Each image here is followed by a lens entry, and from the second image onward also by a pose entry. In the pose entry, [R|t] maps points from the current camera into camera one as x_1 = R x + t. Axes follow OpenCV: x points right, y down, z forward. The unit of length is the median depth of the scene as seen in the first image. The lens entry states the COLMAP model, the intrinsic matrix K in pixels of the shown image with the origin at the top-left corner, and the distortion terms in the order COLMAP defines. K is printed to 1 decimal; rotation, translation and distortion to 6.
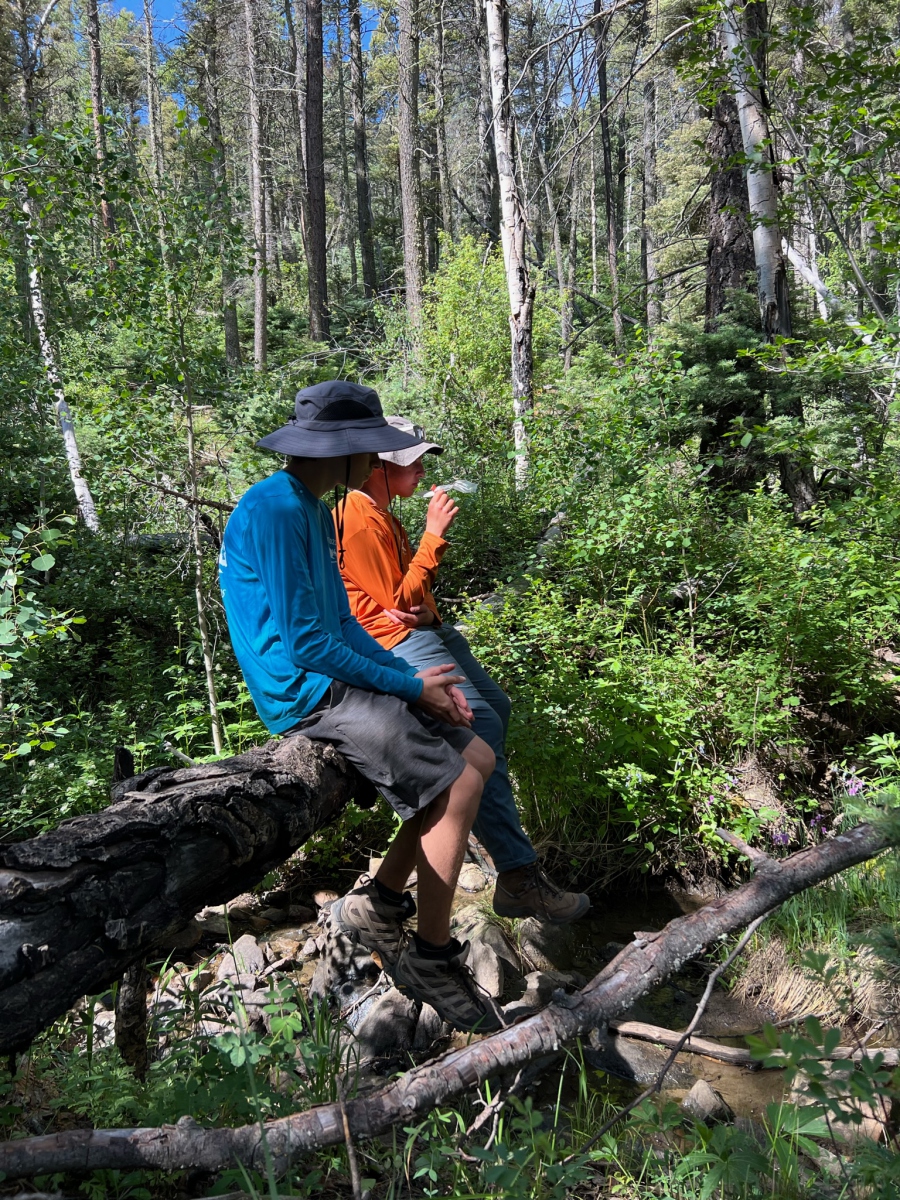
lens RADIAL K [[922.6, 0, 450.0], [0, 922.6, 600.0], [0, 0, 1]] dist [0.004305, -0.051700]
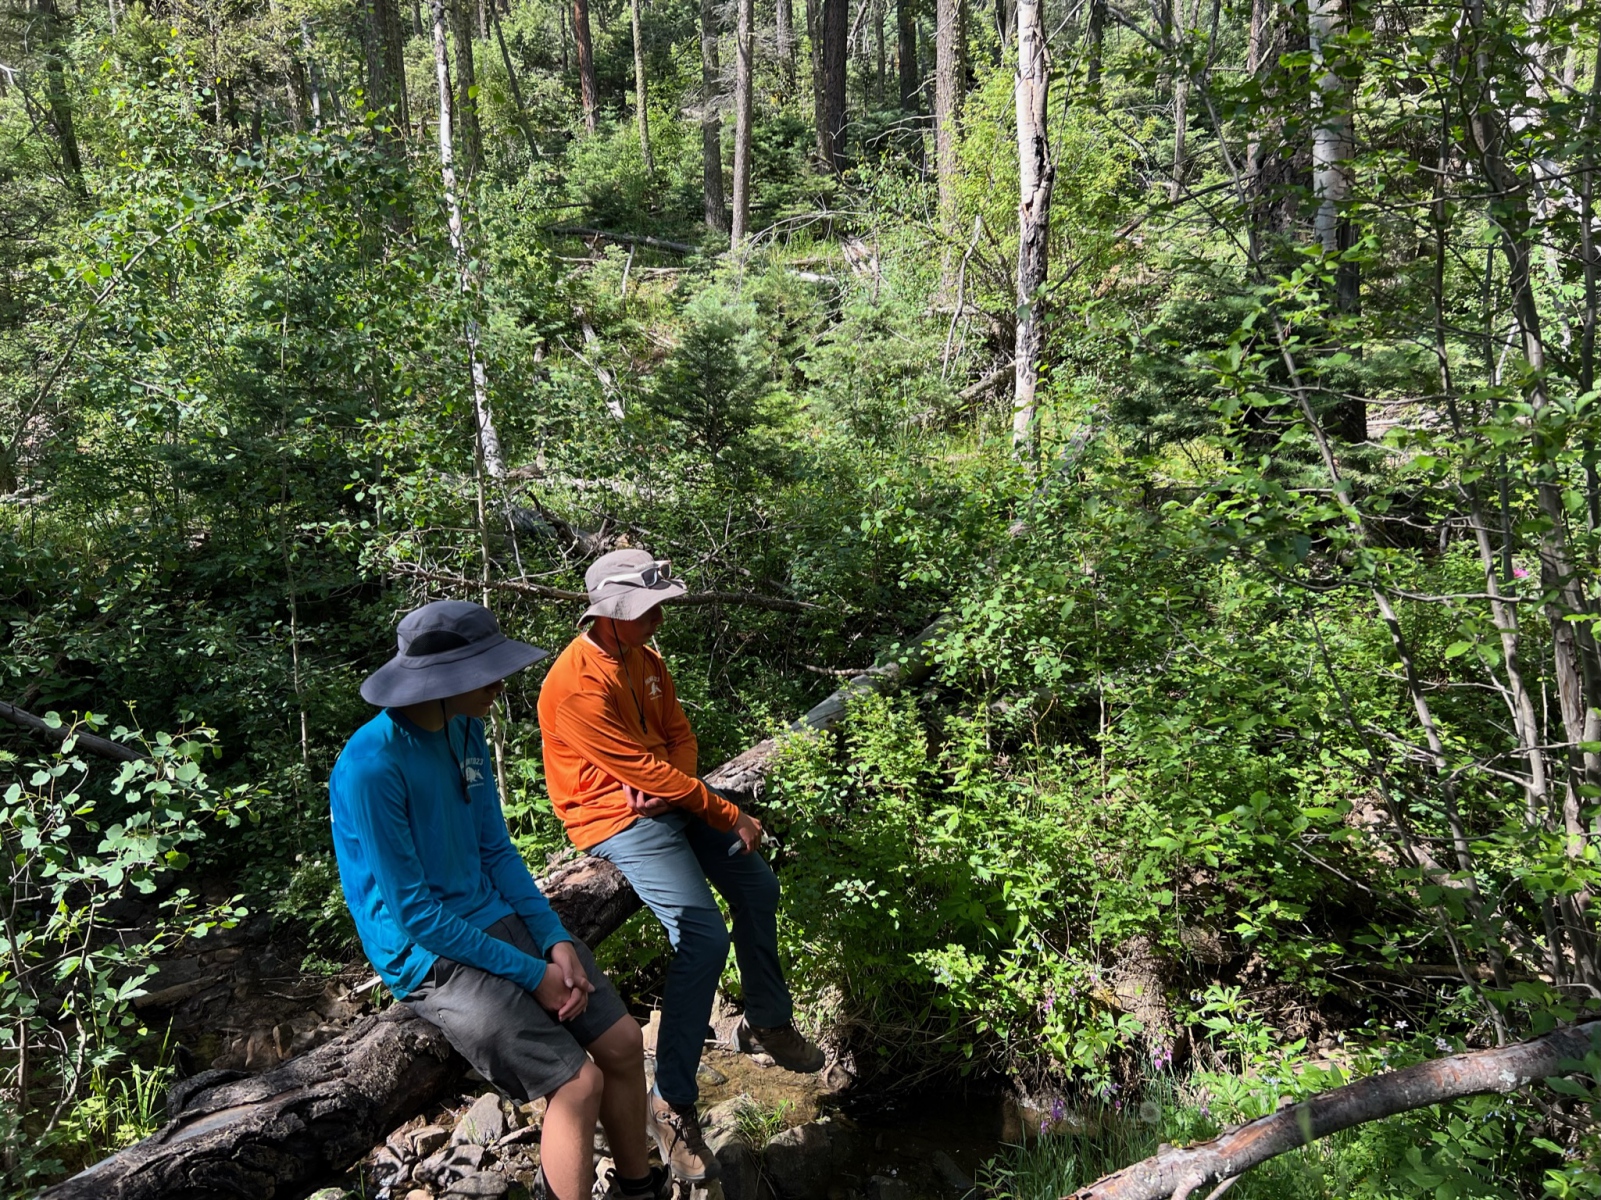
lens RADIAL K [[1230.8, 0, 799.0], [0, 1230.8, 605.6], [0, 0, 1]] dist [0.004305, -0.051700]
pose [[0.978751, 0.068953, -0.193113, 0.217238], [-0.046217, 0.991714, 0.119863, -0.211484], [0.199777, -0.108391, 0.973828, -0.041141]]
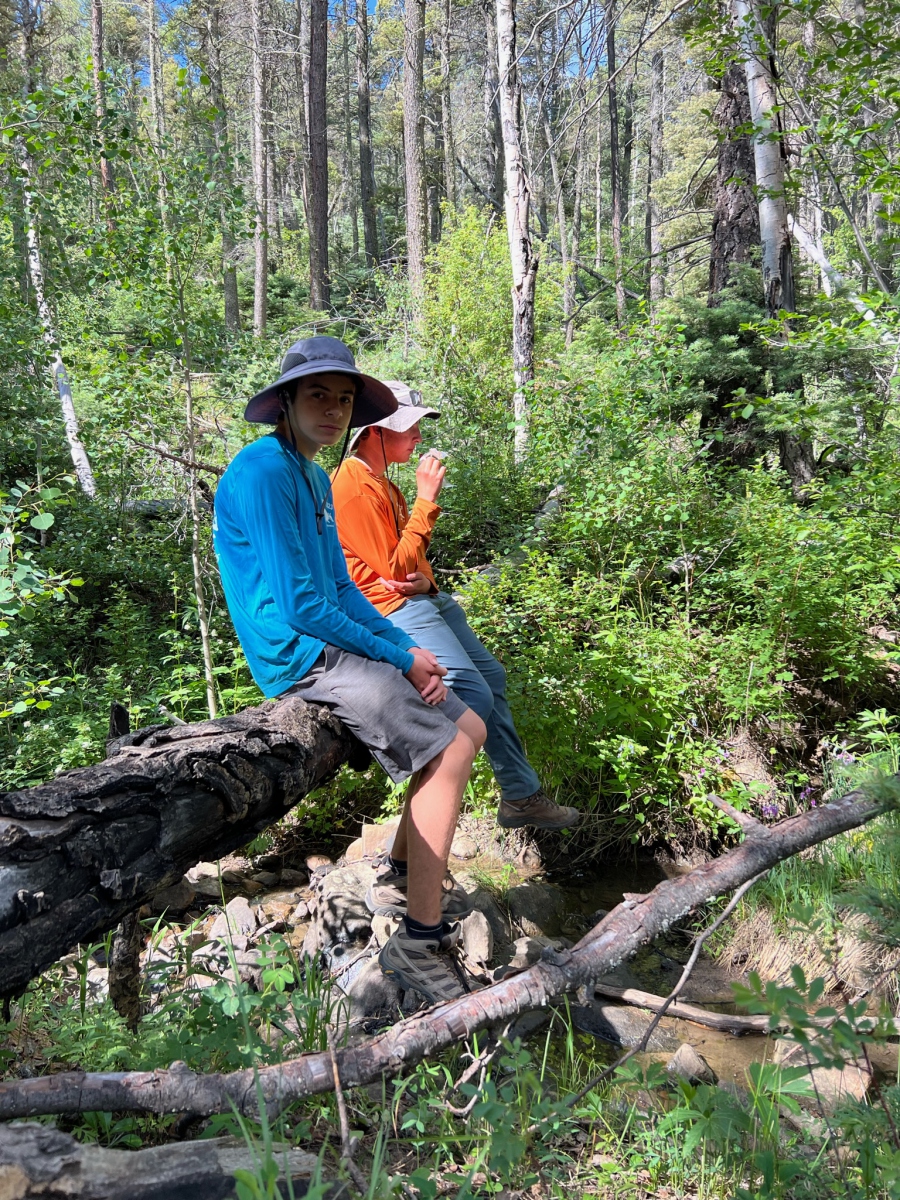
lens RADIAL K [[922.6, 0, 450.0], [0, 922.6, 600.0], [0, 0, 1]] dist [0.004305, -0.051700]
pose [[0.999817, 0.018566, 0.004539, -0.000412], [-0.018682, 0.999462, 0.026948, 0.005502], [-0.004036, -0.027028, 0.999627, -0.000862]]
